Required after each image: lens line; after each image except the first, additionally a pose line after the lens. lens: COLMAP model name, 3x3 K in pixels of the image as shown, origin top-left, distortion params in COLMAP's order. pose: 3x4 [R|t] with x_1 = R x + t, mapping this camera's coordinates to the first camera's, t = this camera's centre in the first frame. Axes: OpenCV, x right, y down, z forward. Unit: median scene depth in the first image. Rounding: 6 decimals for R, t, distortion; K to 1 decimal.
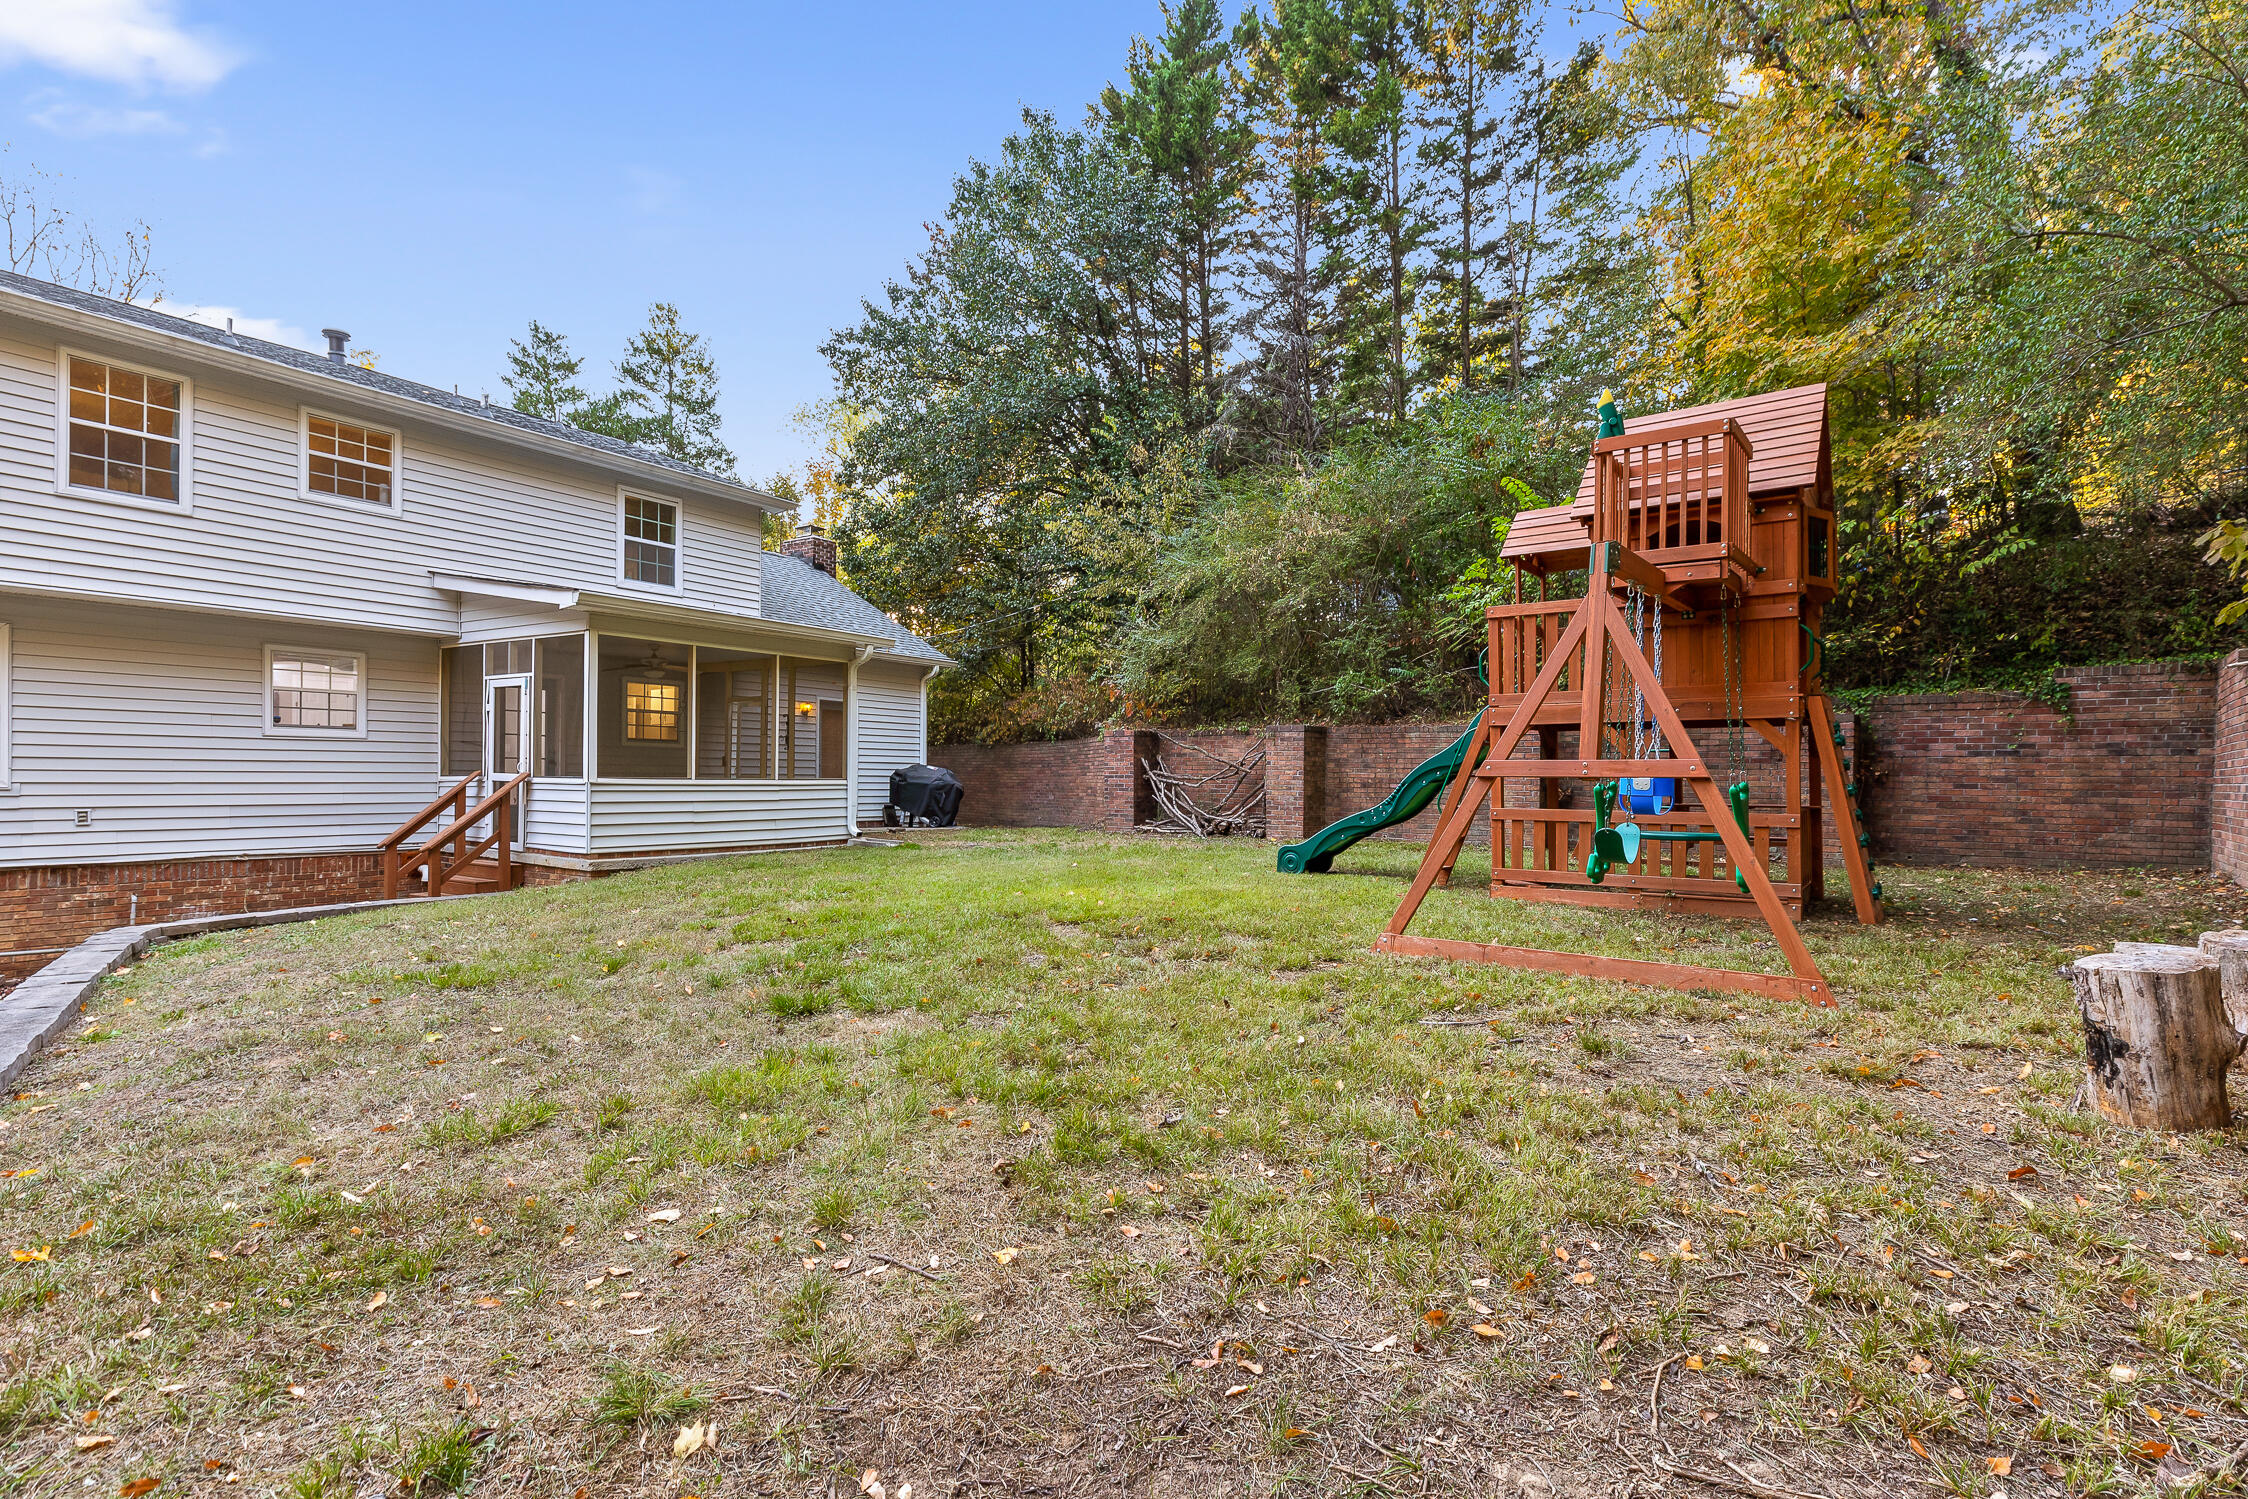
lens RADIAL K [[1029.1, 0, 1125.0], [0, 1029.1, 786.8], [0, 0, 1]] dist [-0.000569, -0.000306]
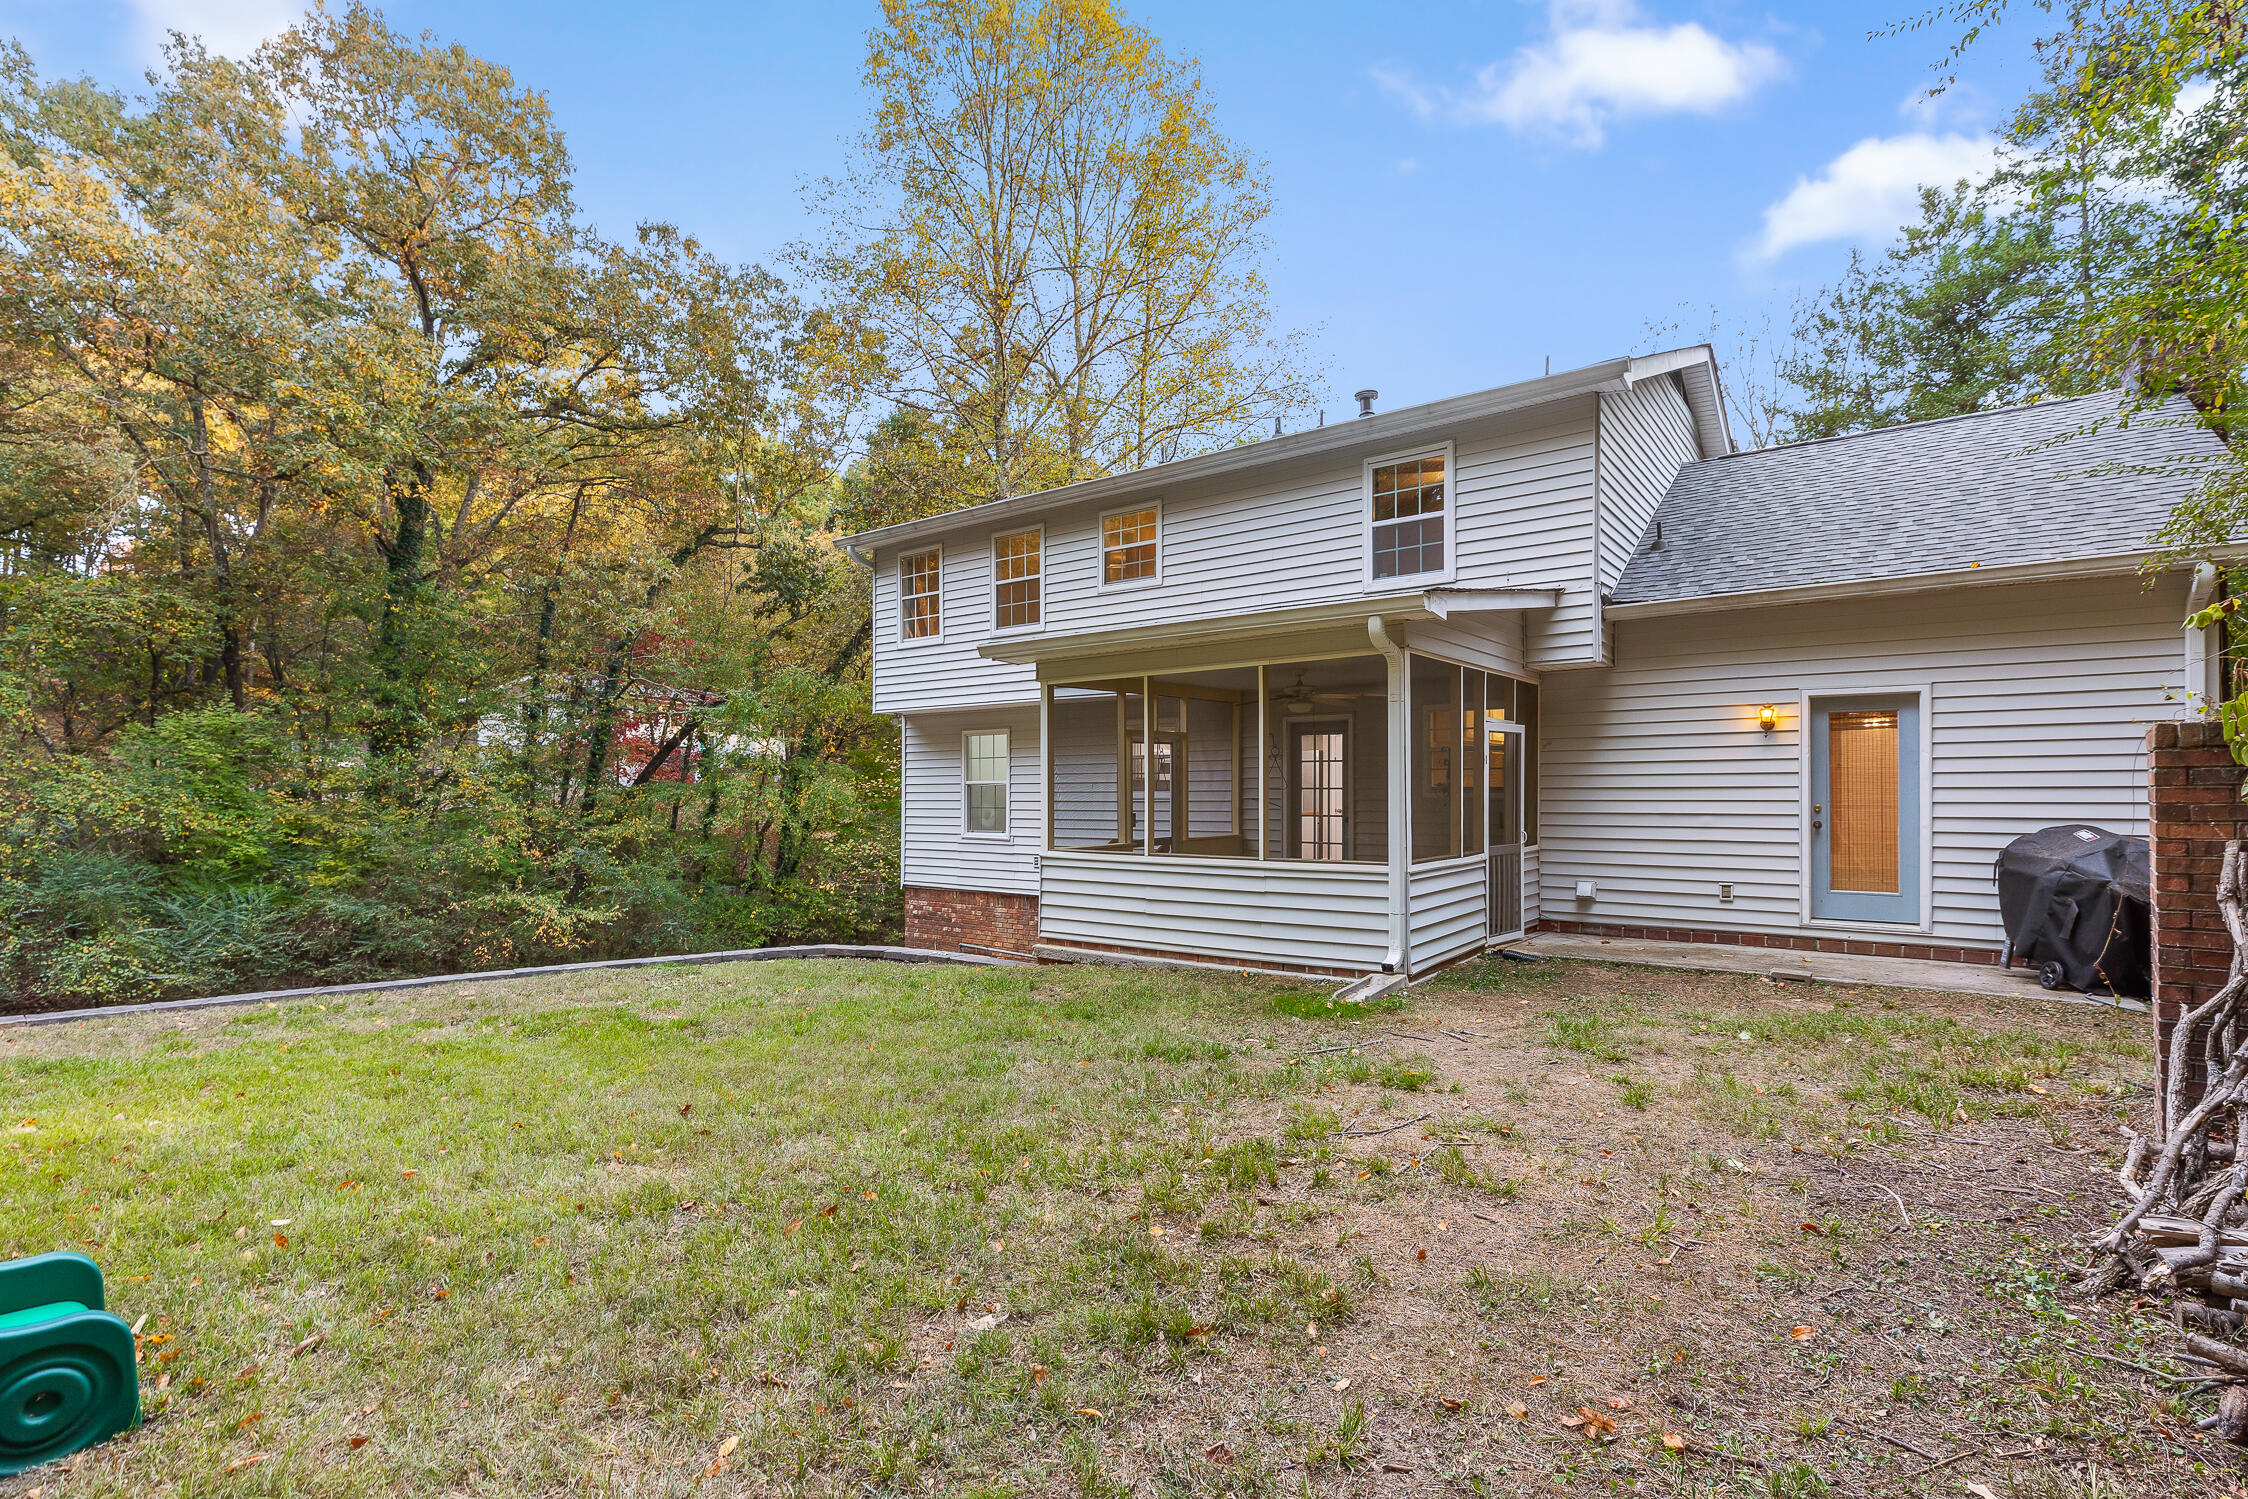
lens RADIAL K [[1029.1, 0, 1125.0], [0, 1029.1, 786.8], [0, 0, 1]] dist [-0.000569, -0.000306]
pose [[-0.036020, -0.007726, -0.999321, 0.277247], [0.000524, 0.999970, -0.007750, -0.043445], [0.999351, -0.000803, -0.036015, 0.839346]]
